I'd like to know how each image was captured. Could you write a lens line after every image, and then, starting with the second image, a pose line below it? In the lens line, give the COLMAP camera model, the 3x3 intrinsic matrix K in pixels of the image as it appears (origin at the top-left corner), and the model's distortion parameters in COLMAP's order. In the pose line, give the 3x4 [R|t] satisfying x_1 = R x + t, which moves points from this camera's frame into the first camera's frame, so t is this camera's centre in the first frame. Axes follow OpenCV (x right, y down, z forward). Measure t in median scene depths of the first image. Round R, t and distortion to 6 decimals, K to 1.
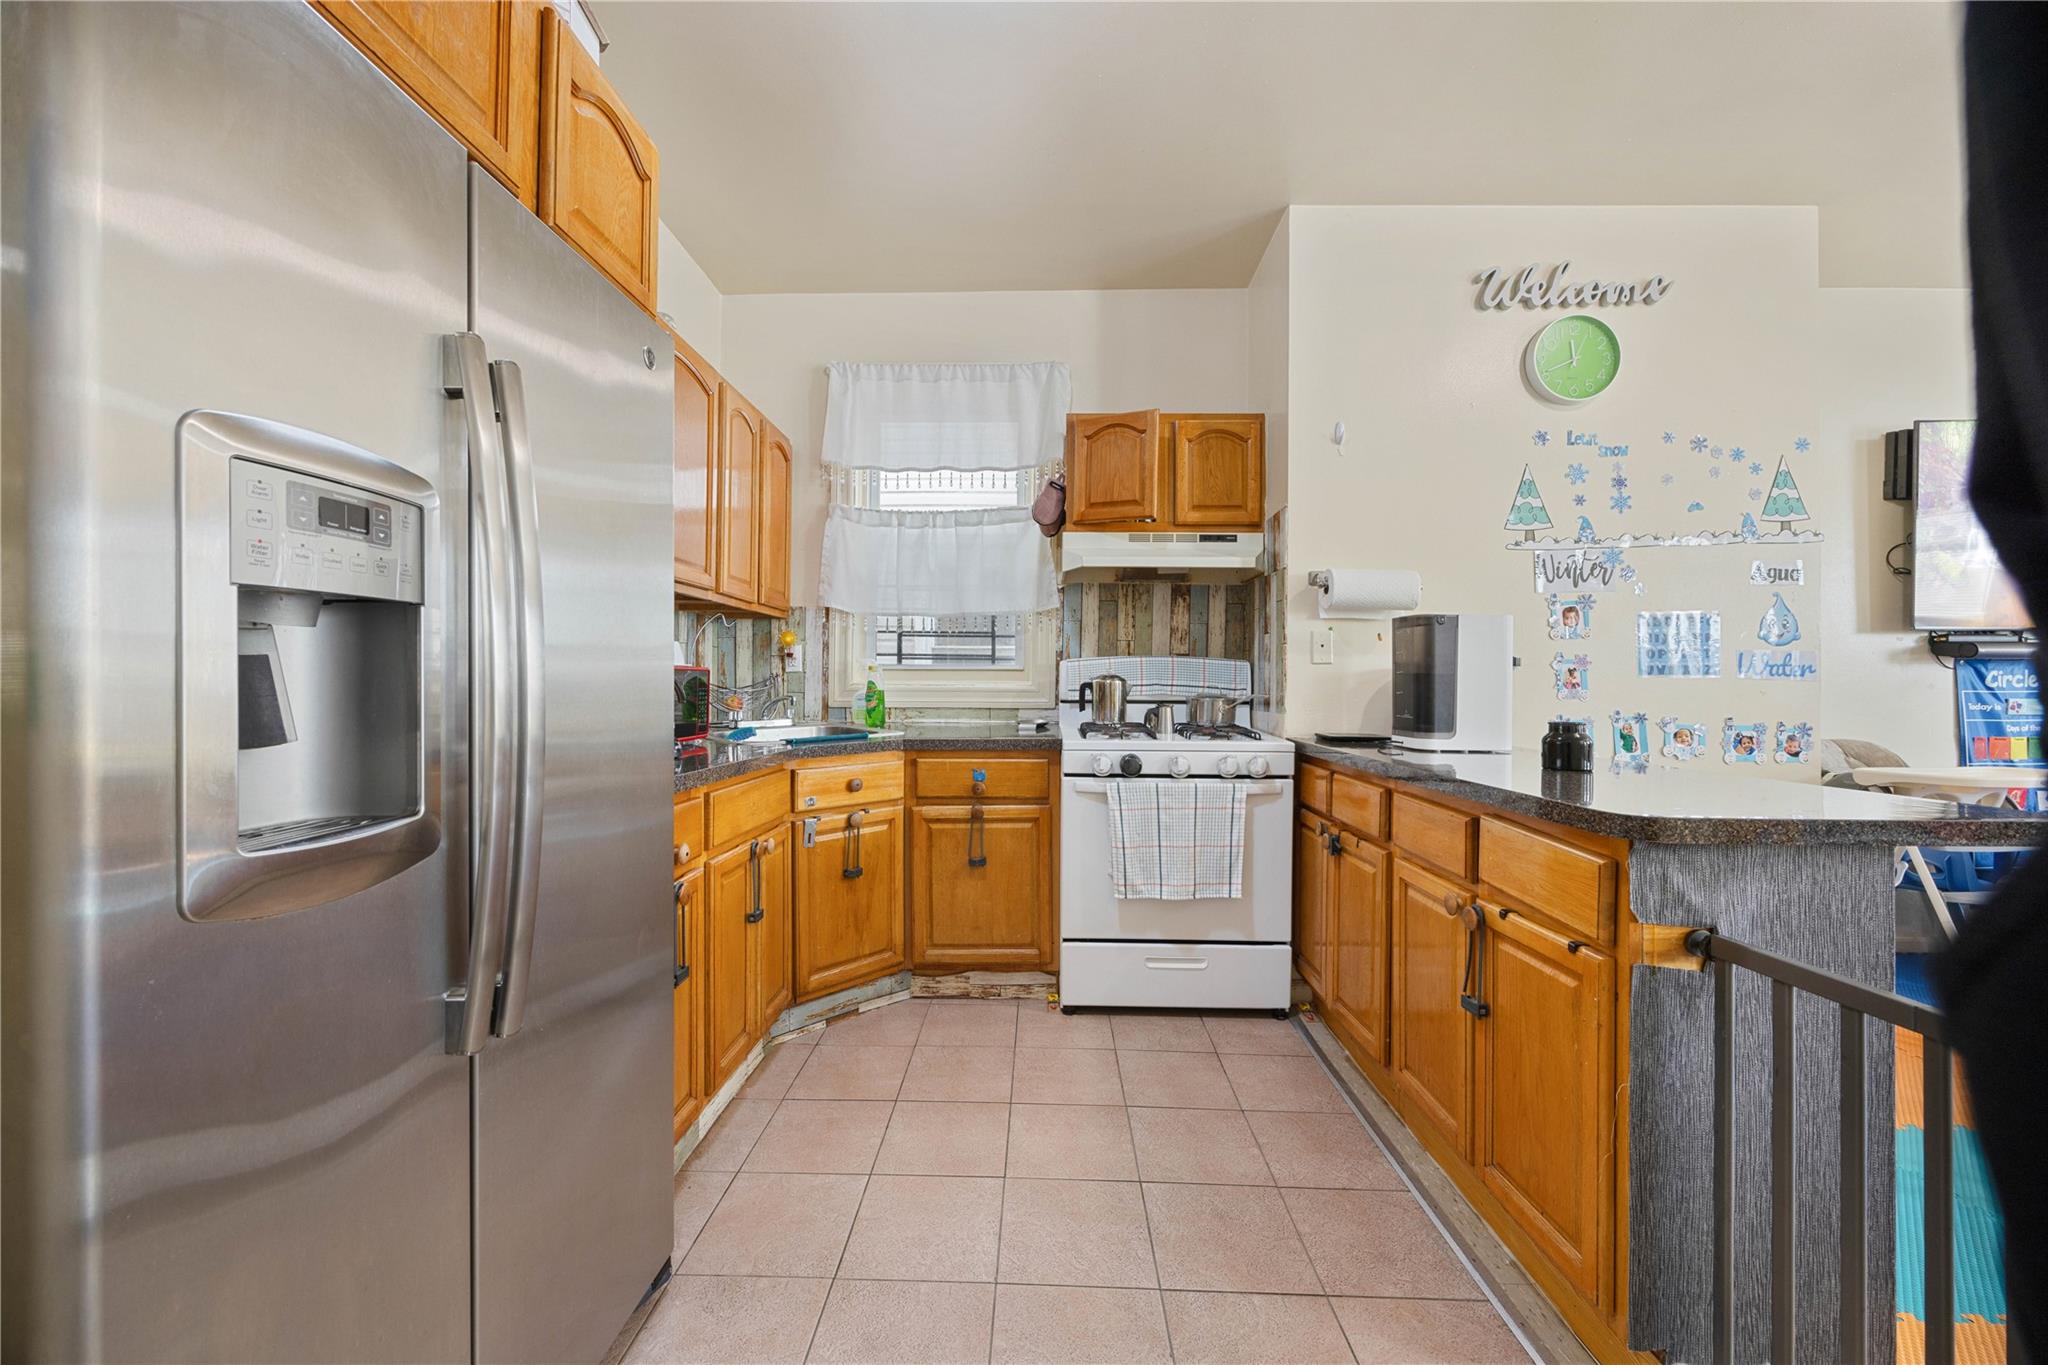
lens RADIAL K [[785.9, 0, 1018.2], [0, 785.9, 686.9], [0, 0, 1]] dist [0.001594, 0.000412]
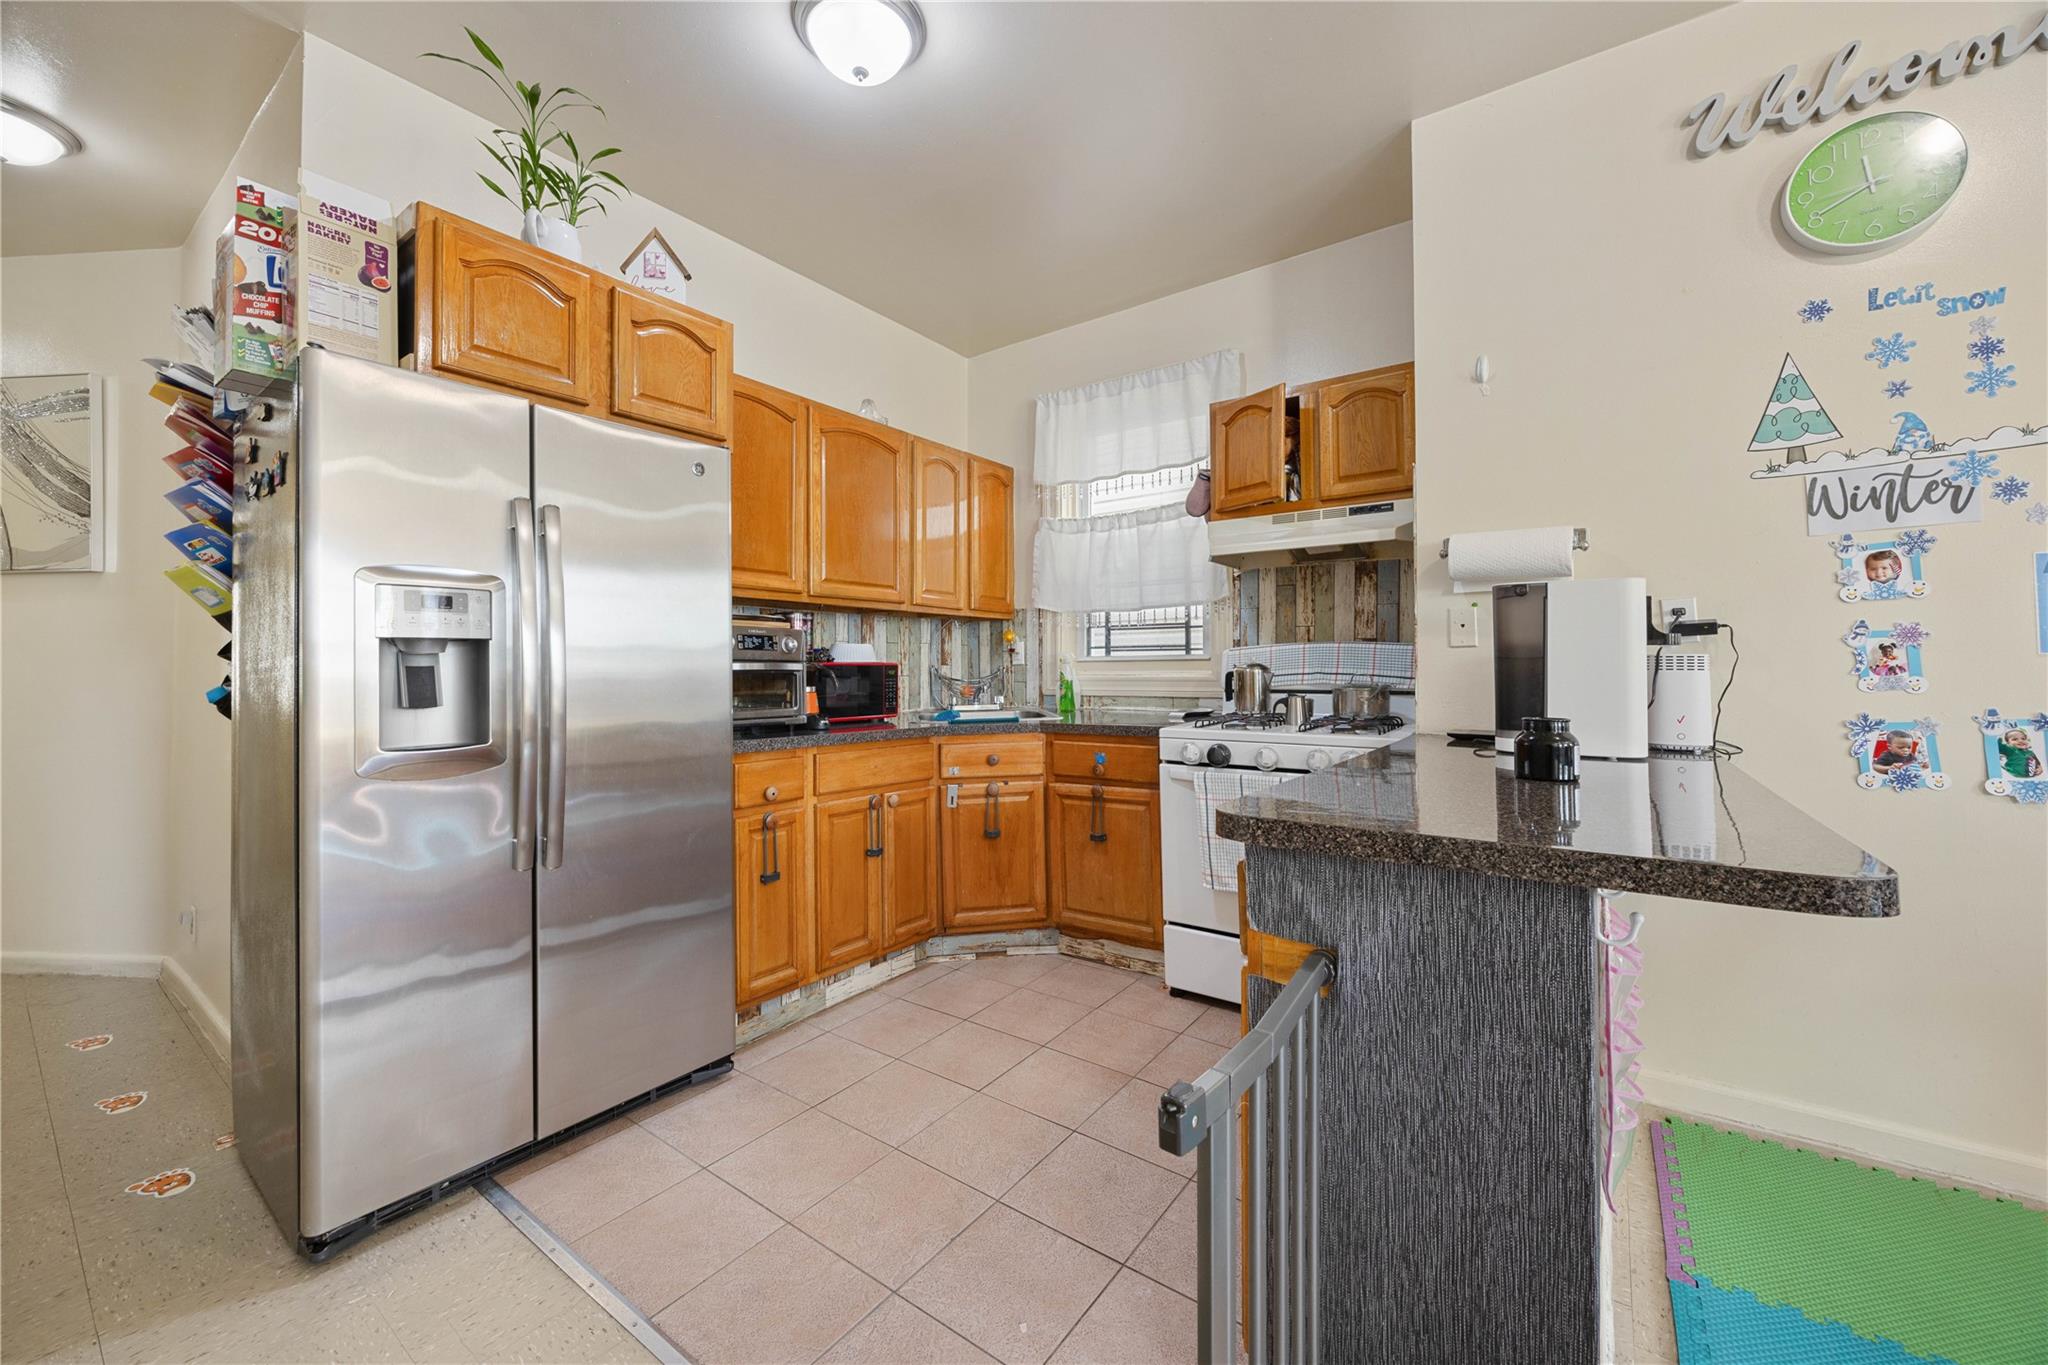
lens RADIAL K [[785.9, 0, 1005.4], [0, 785.9, 670.1], [0, 0, 1]] dist [0.001594, 0.000412]
pose [[0.822926, -0.010327, -0.568055, 0.468876], [0.006010, 0.999937, -0.009471, 0.000320], [0.568117, 0.004380, 0.822936, 0.030592]]
